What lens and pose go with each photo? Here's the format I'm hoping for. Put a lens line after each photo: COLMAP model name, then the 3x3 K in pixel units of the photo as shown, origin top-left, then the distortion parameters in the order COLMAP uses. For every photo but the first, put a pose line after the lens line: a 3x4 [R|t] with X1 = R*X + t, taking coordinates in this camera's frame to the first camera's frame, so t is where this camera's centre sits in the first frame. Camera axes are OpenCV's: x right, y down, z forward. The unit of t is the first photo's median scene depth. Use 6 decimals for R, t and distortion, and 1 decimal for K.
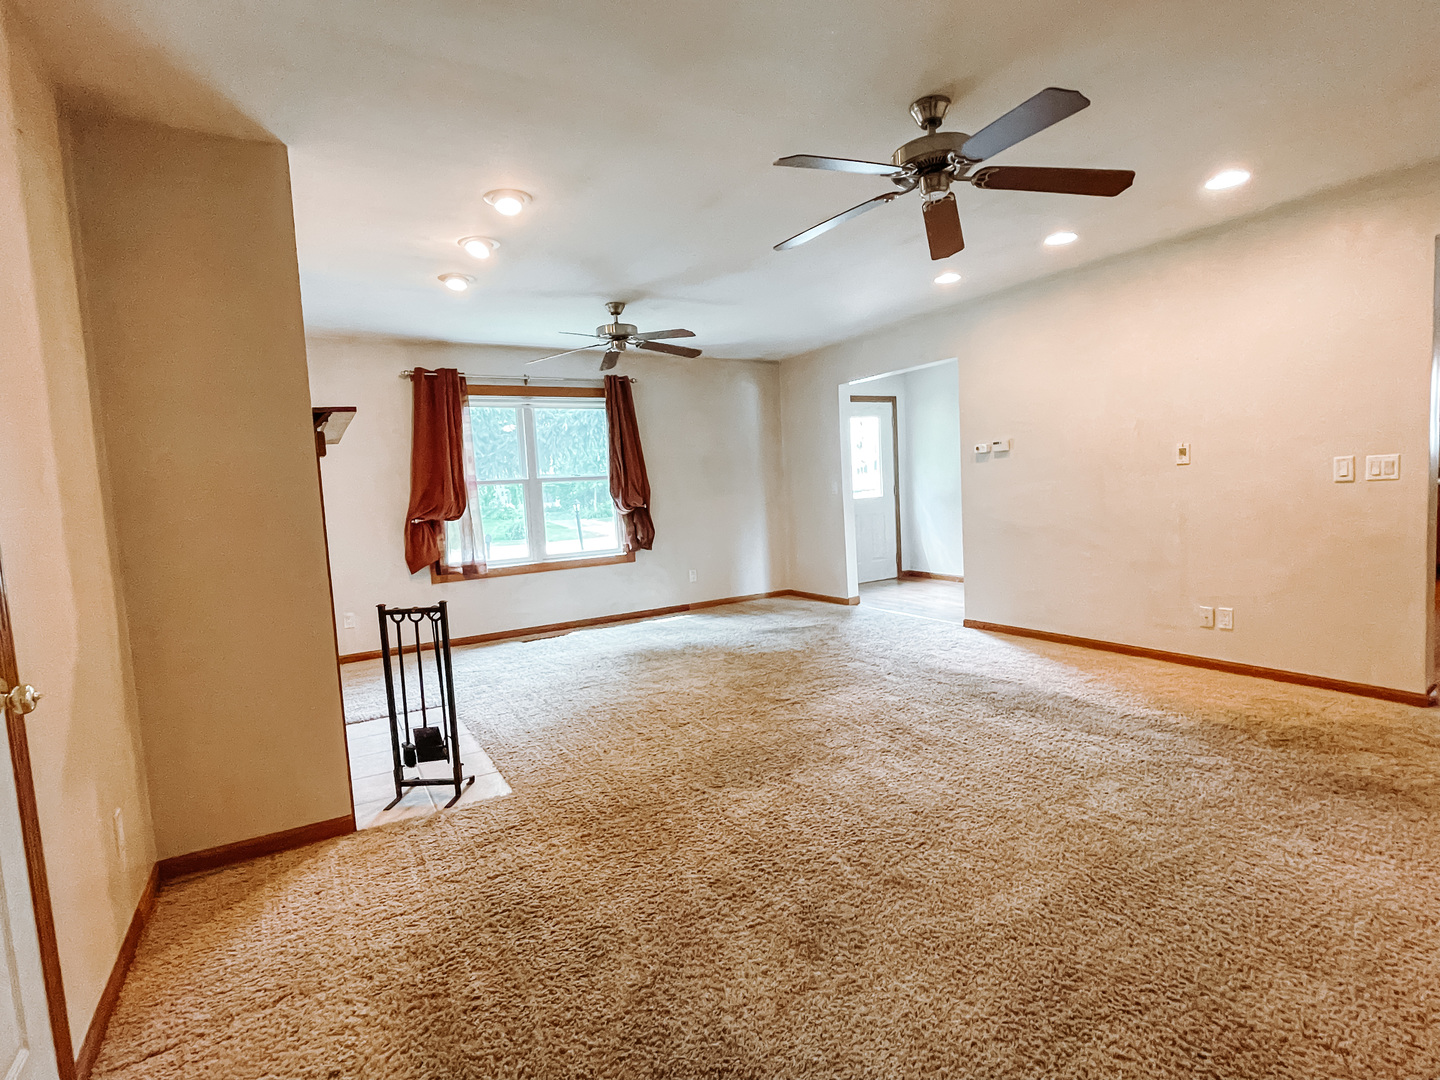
lens RADIAL K [[700.1, 0, 713.7], [0, 700.1, 543.0], [0, 0, 1]] dist [0.000700, 0.000085]
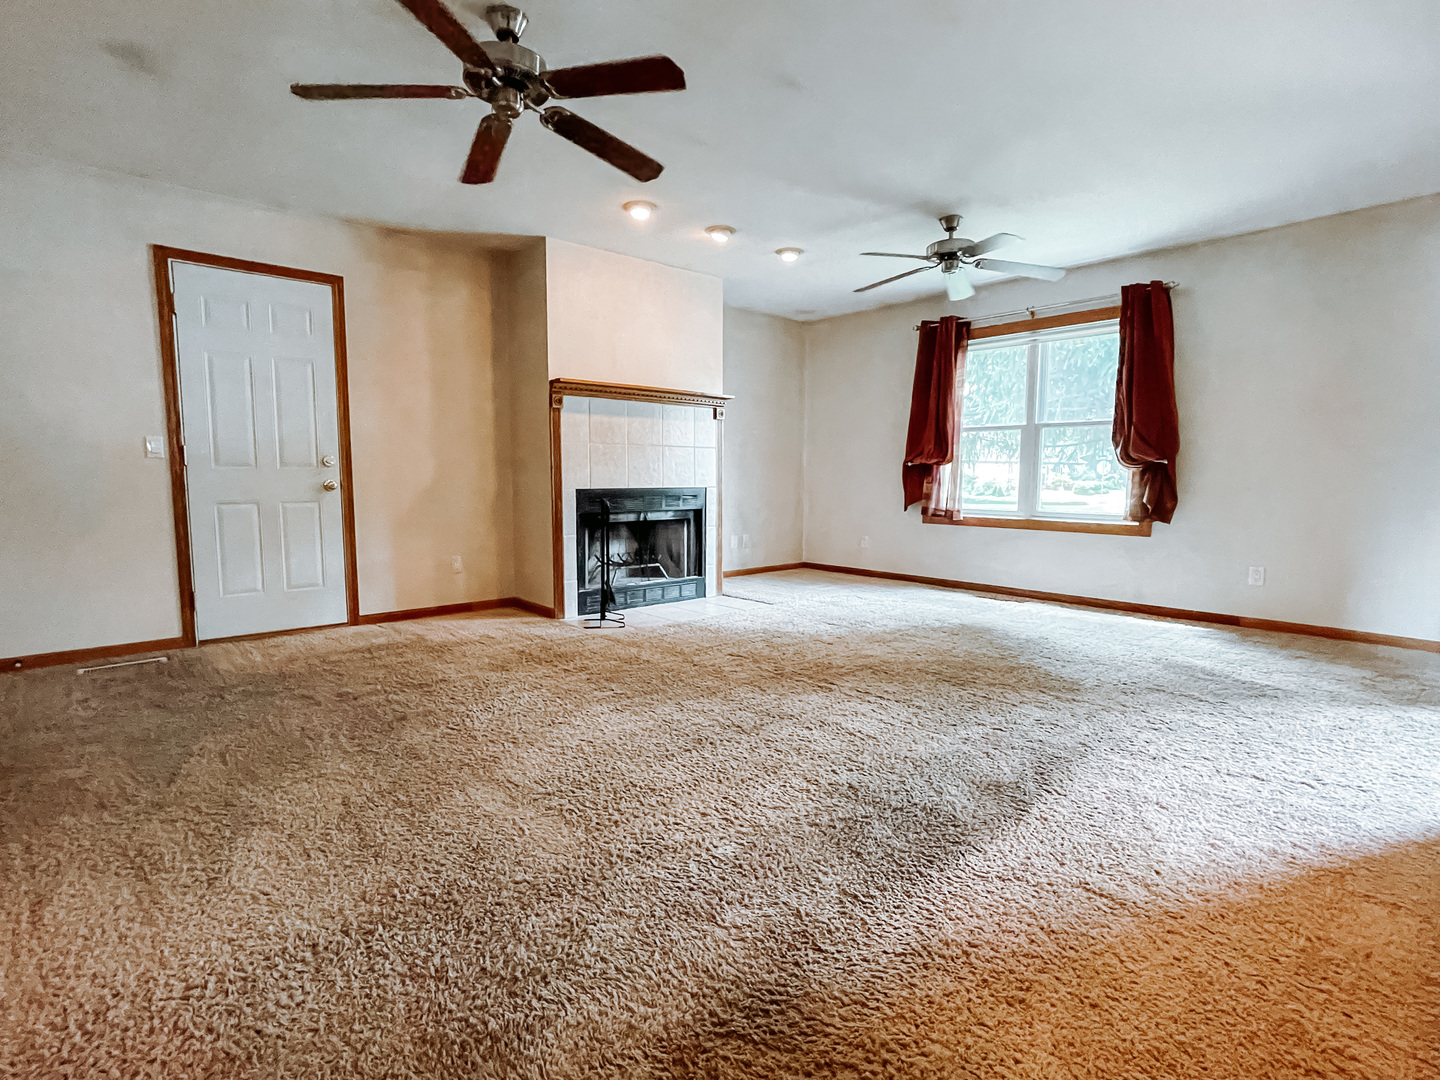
lens RADIAL K [[700.1, 0, 713.7], [0, 700.1, 543.0], [0, 0, 1]] dist [0.000700, 0.000085]
pose [[0.197268, 0.153563, -0.968248, 0.583746], [-0.090559, 0.986287, 0.137974, -0.030718], [0.976158, 0.060466, 0.208469, 0.456990]]
